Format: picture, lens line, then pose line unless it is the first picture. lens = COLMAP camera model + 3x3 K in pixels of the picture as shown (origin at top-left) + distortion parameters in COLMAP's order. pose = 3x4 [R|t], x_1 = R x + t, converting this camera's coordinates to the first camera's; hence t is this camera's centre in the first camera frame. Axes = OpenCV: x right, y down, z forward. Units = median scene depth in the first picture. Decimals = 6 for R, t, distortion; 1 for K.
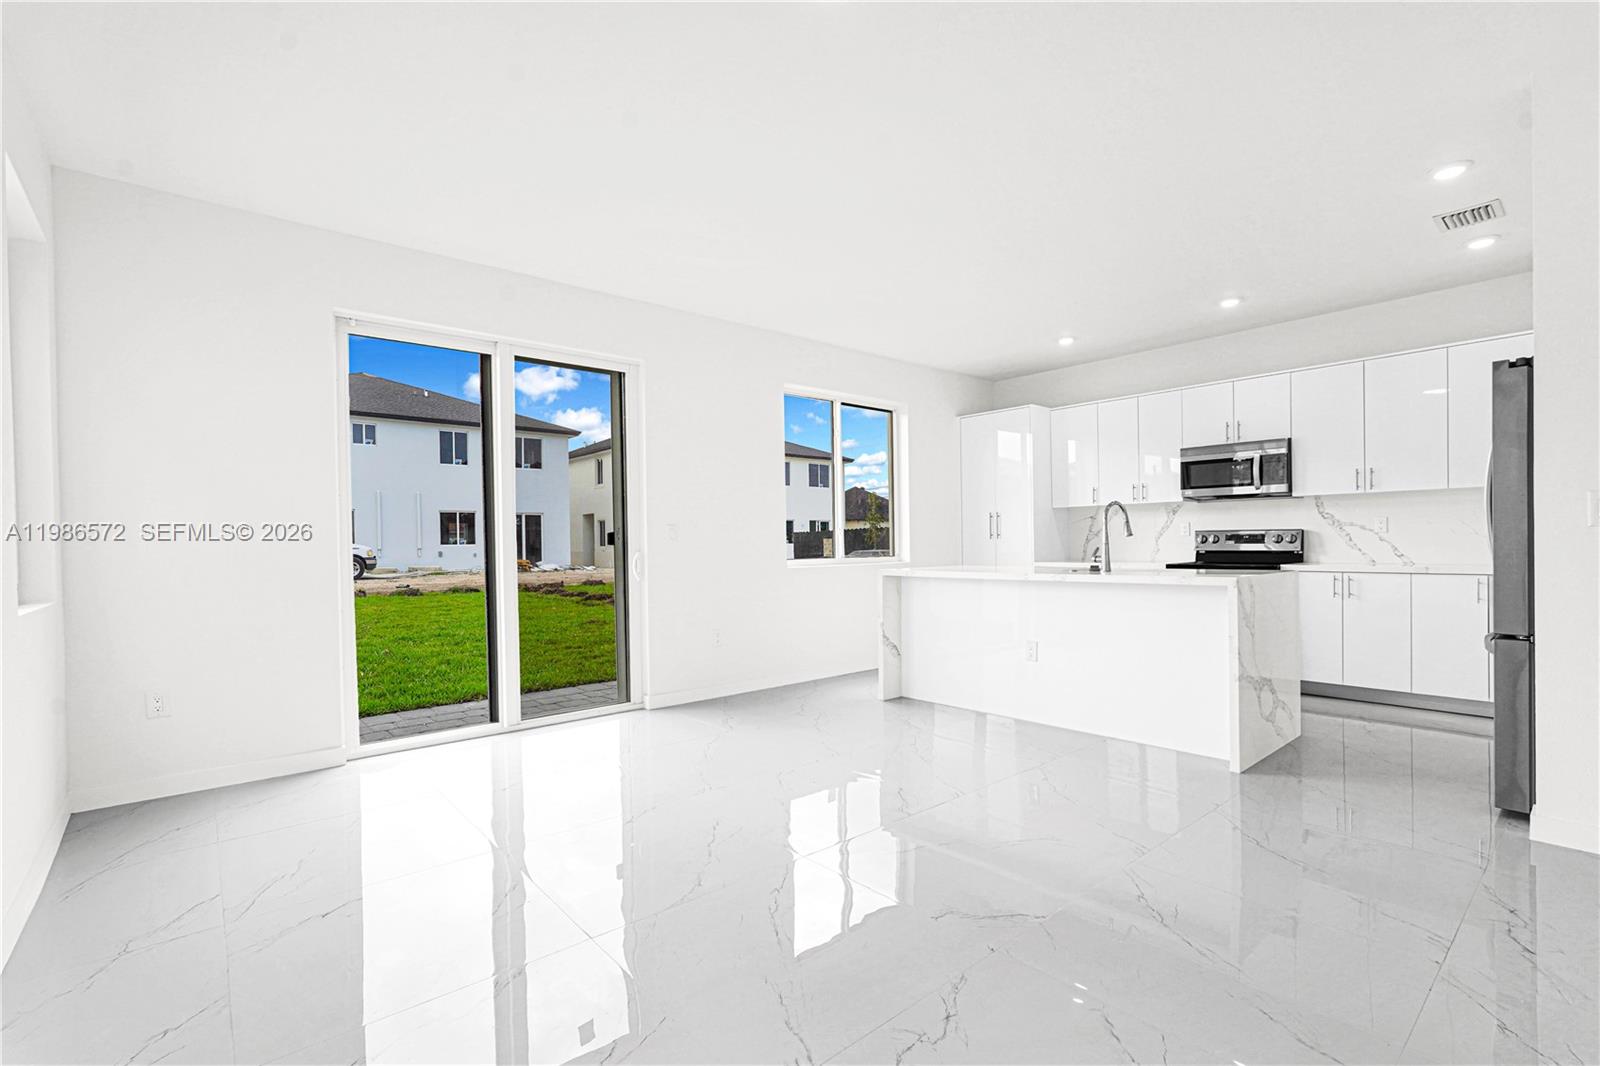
lens RADIAL K [[728.4, 0, 788.3], [0, 728.4, 546.6], [0, 0, 1]] dist [-0.006105, 0.000922]
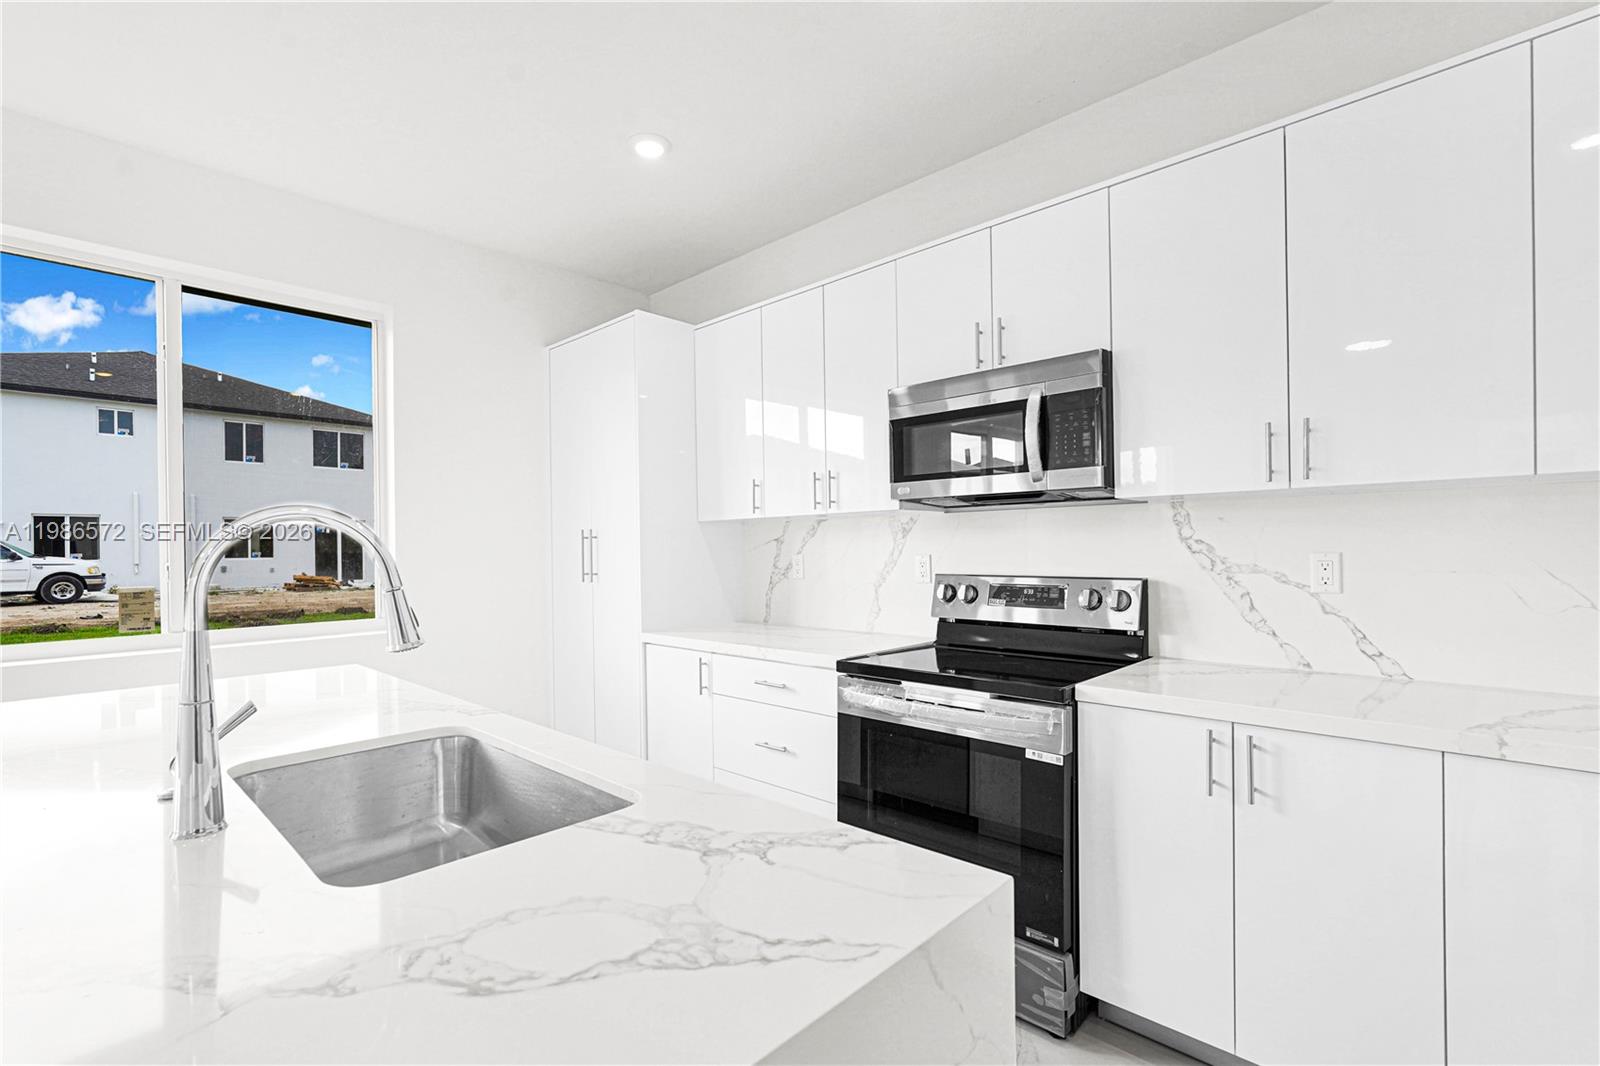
lens RADIAL K [[728.4, 0, 791.8], [0, 728.4, 545.0], [0, 0, 1]] dist [-0.006105, 0.000922]
pose [[0.995066, 0.005165, 0.099081, 0.448567], [-0.003605, 0.999867, -0.015915, -0.034298], [-0.099150, 0.015479, 0.994952, 0.582825]]
